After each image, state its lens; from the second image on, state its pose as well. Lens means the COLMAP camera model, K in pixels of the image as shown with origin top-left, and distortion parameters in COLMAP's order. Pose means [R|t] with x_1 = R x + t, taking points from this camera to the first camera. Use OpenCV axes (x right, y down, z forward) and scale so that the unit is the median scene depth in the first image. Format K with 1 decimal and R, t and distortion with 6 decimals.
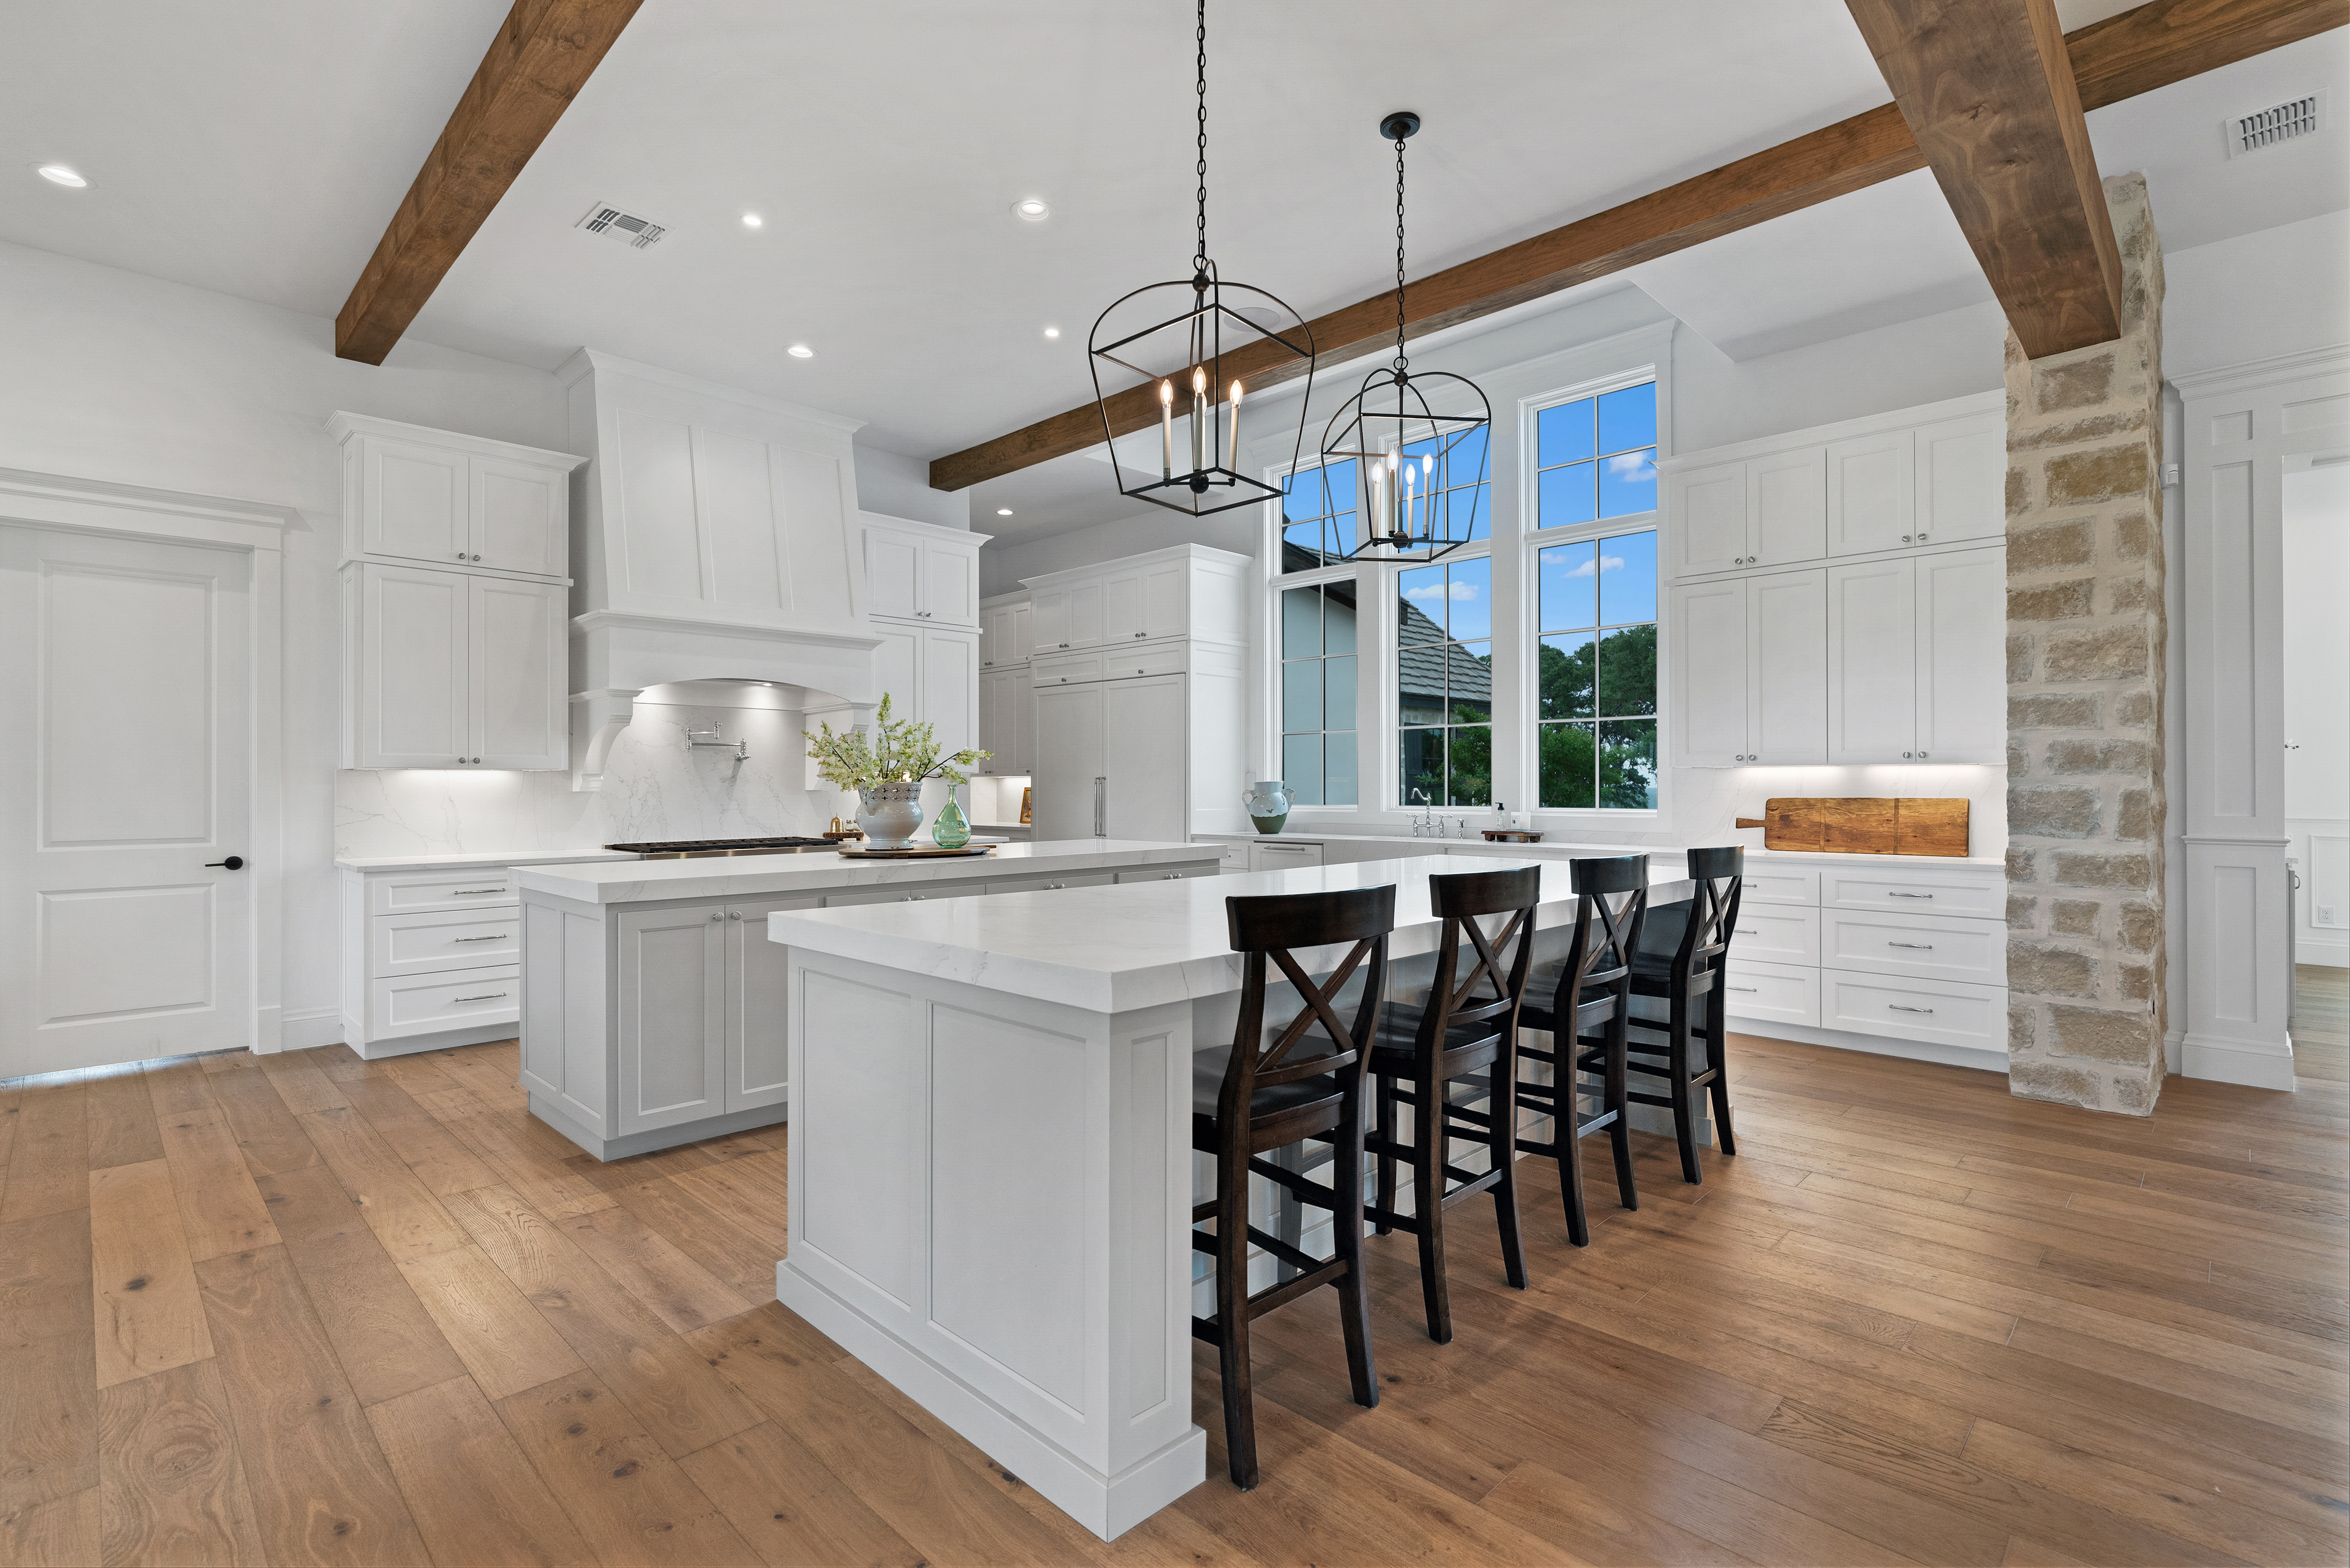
lens RADIAL K [[1085.9, 0, 1174.1], [0, 1085.9, 779.7], [0, 0, 1]] dist [0.000674, 0.000742]
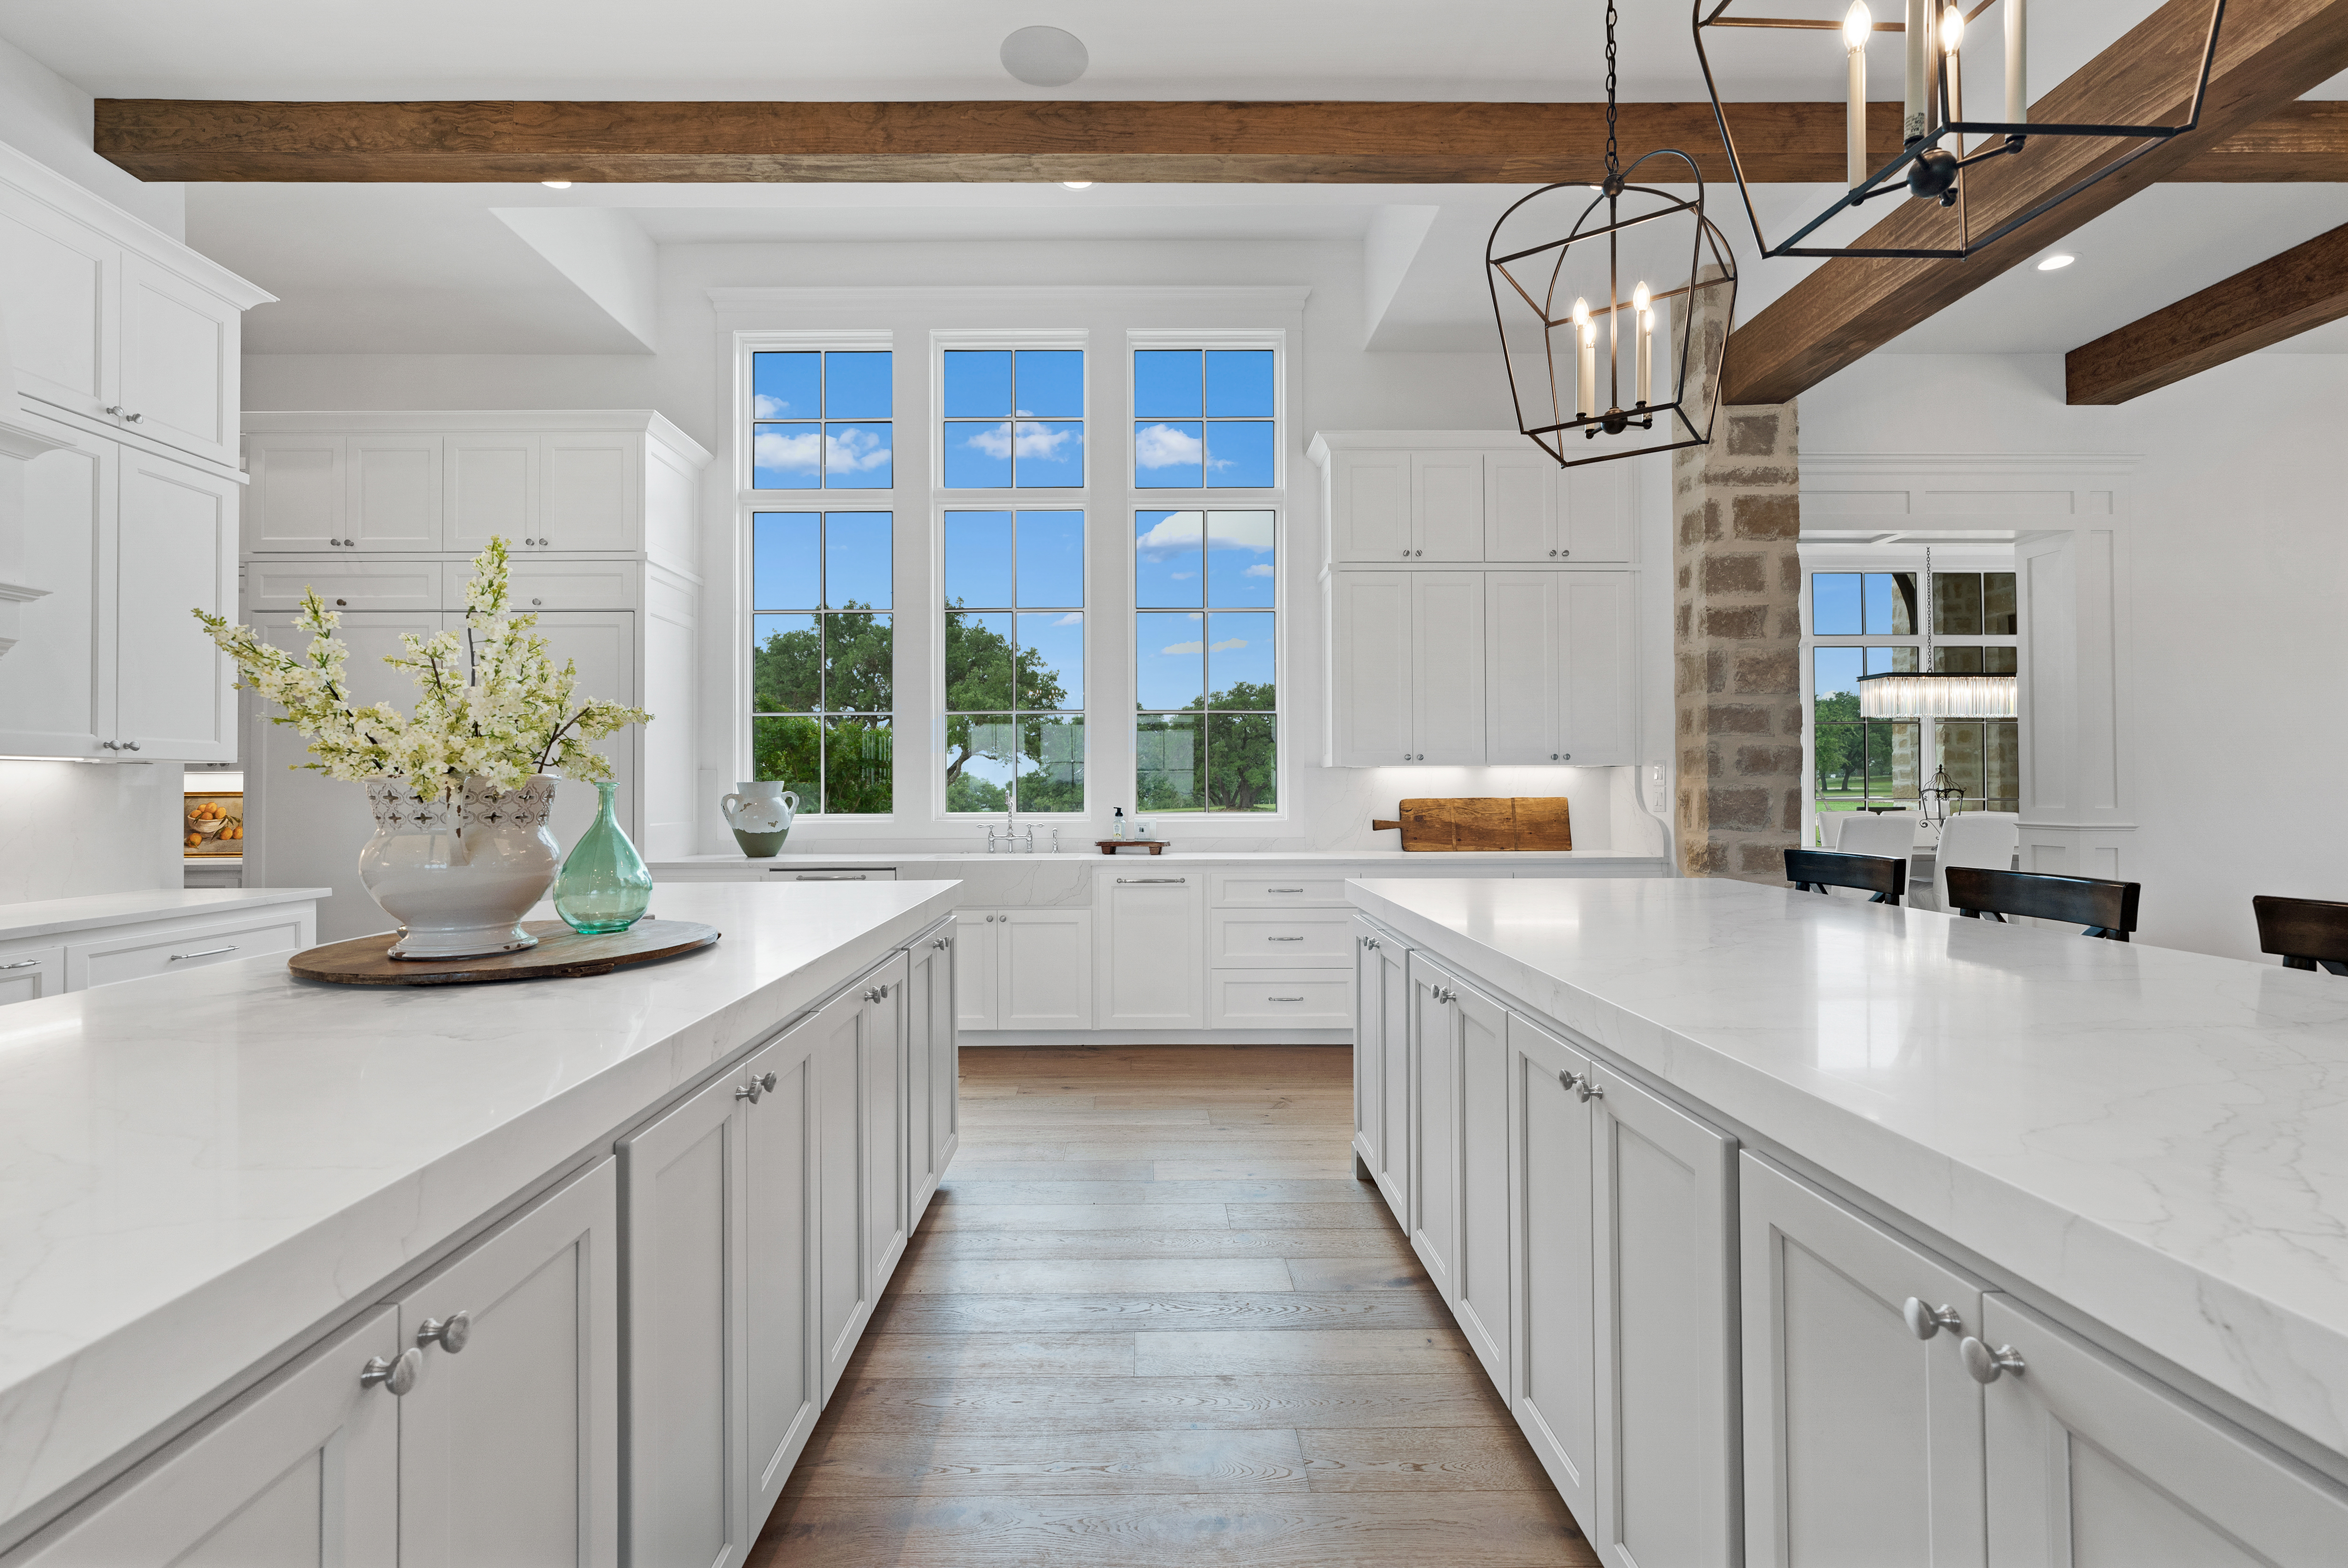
lens RADIAL K [[1071.7, 0, 1150.6], [0, 1071.7, 774.8], [0, 0, 1]] dist [-0.008043, 0.004840]
pose [[0.708108, 0.007626, 0.706063, -0.341522], [-0.001234, 0.999954, -0.009562, 0.005240], [-0.706103, 0.005900, 0.708084, 0.537899]]
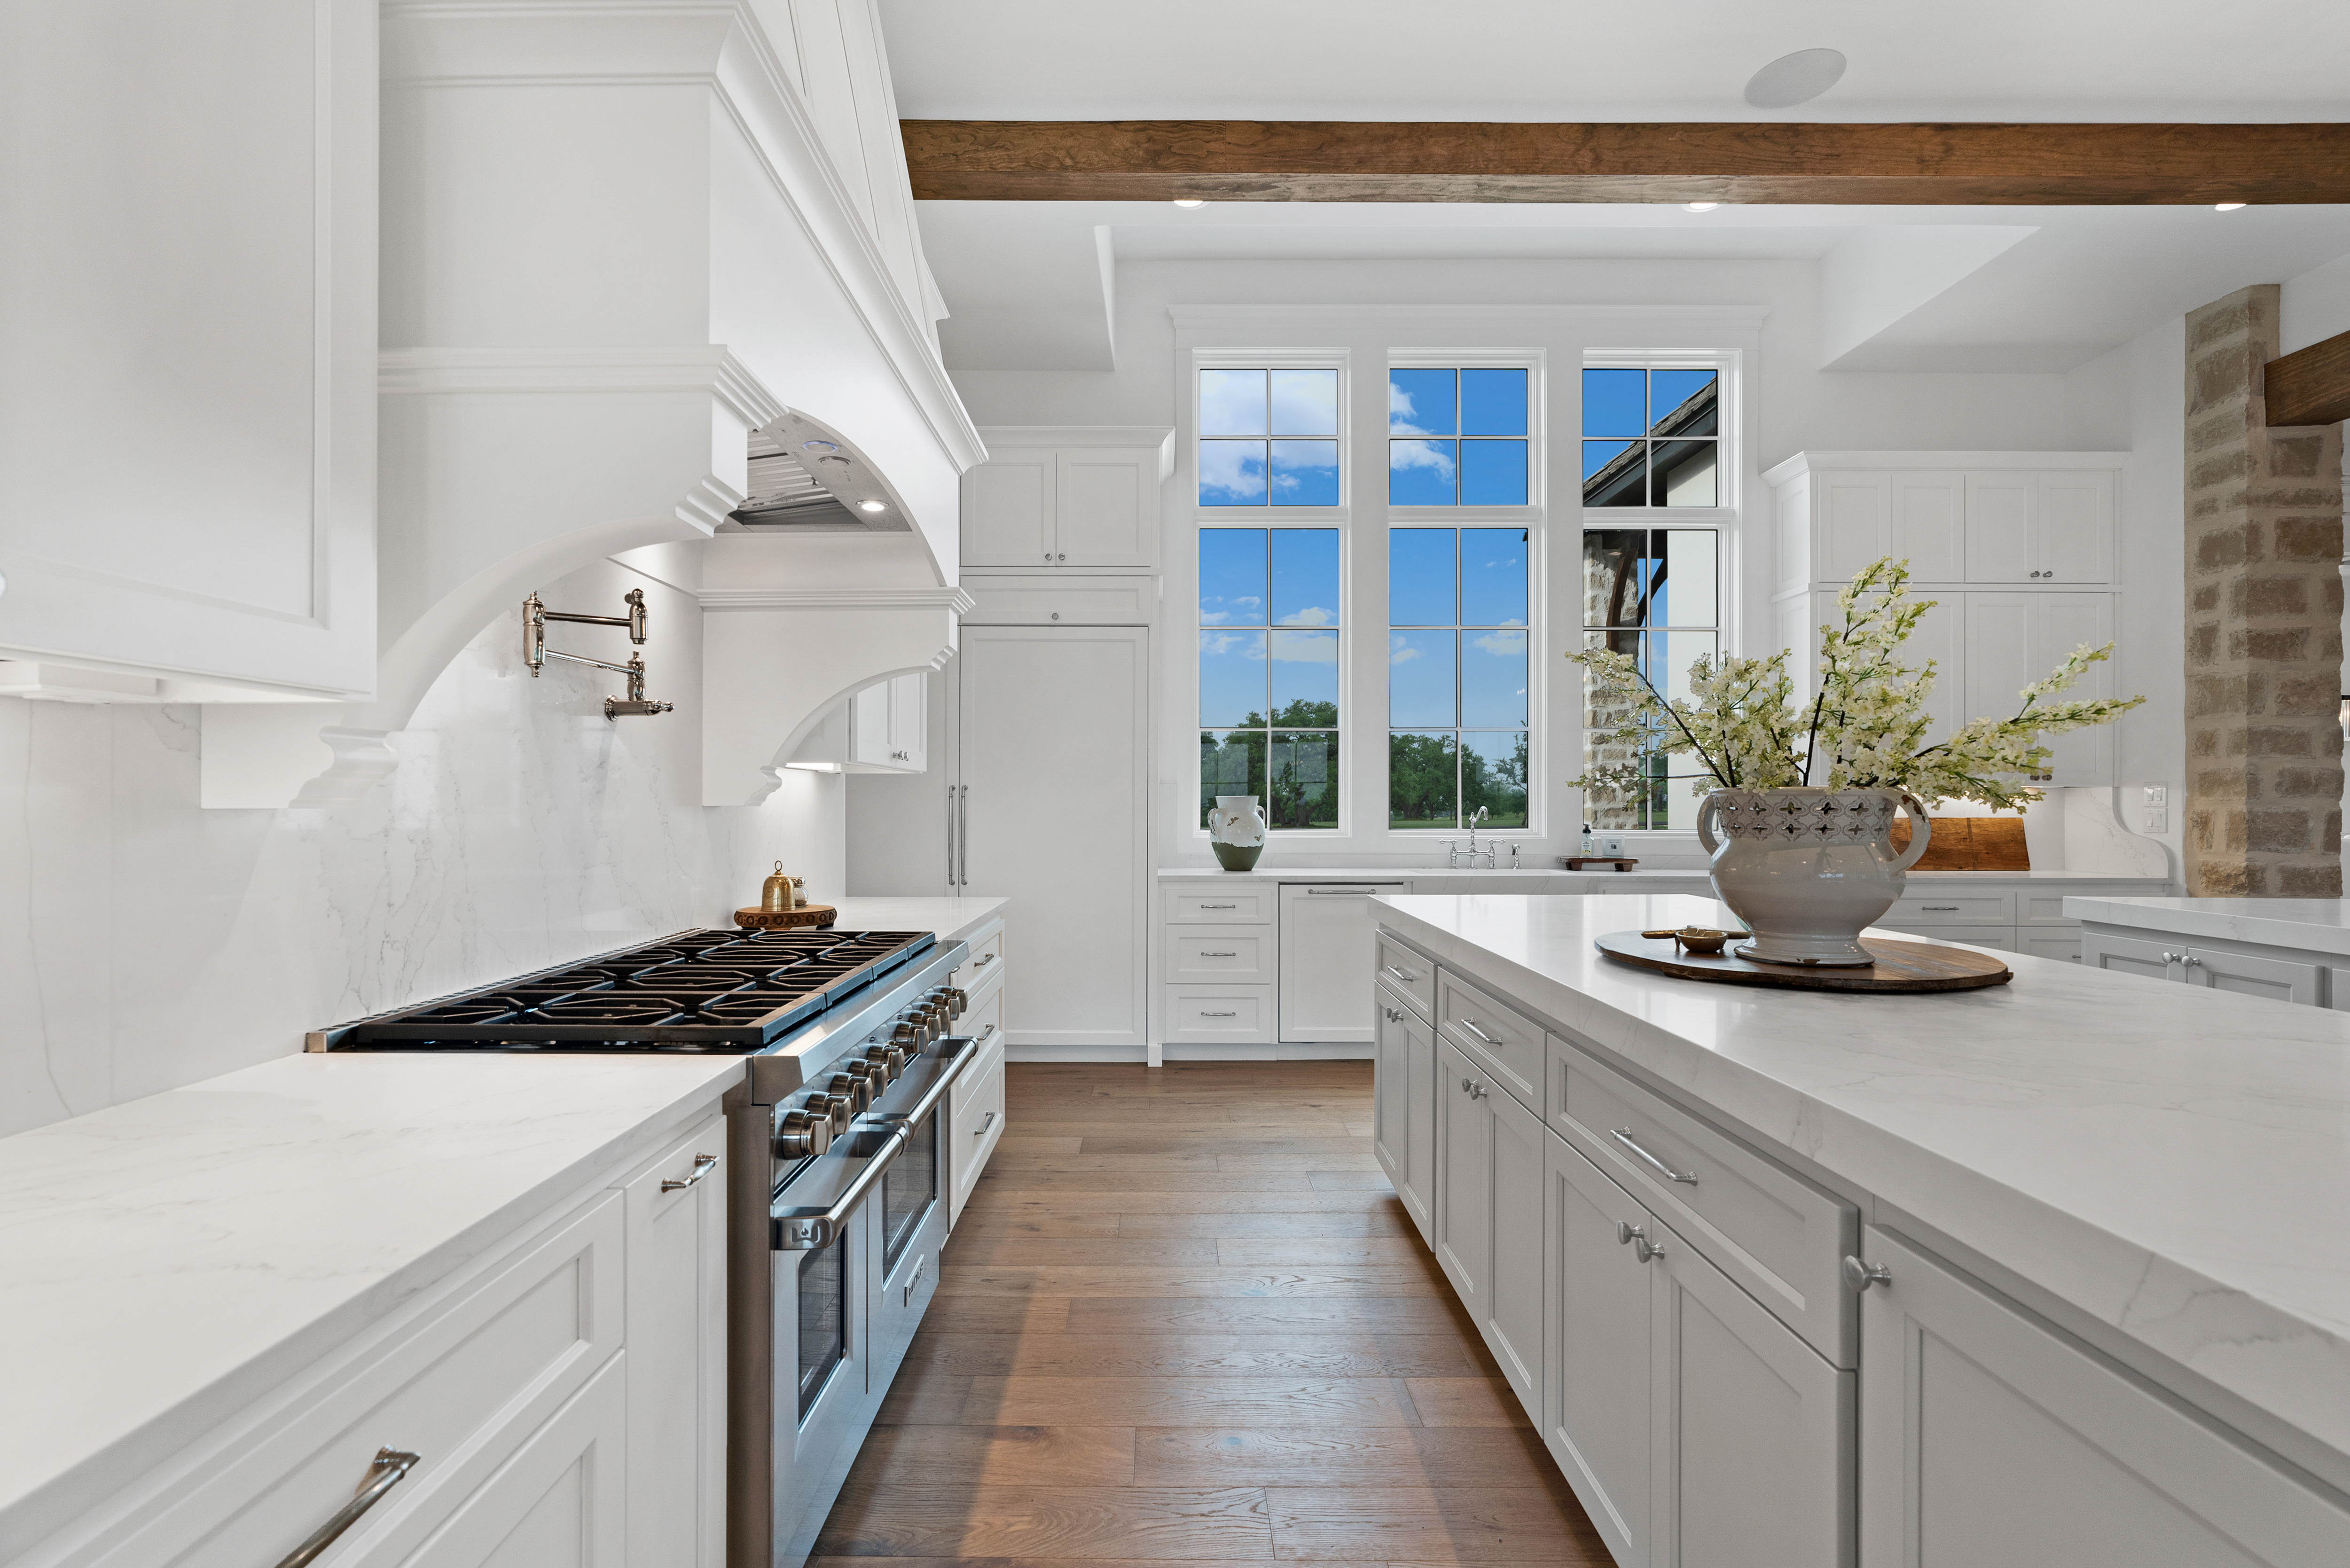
lens RADIAL K [[1072.5, 0, 1170.2], [0, 1072.5, 798.7], [0, 0, 1]] dist [-0.008043, 0.004840]
pose [[0.715371, 0.008557, 0.698692, -0.663428], [-0.009143, 0.999954, -0.002885, 0.008994], [-0.698685, -0.004324, 0.715416, 0.842034]]
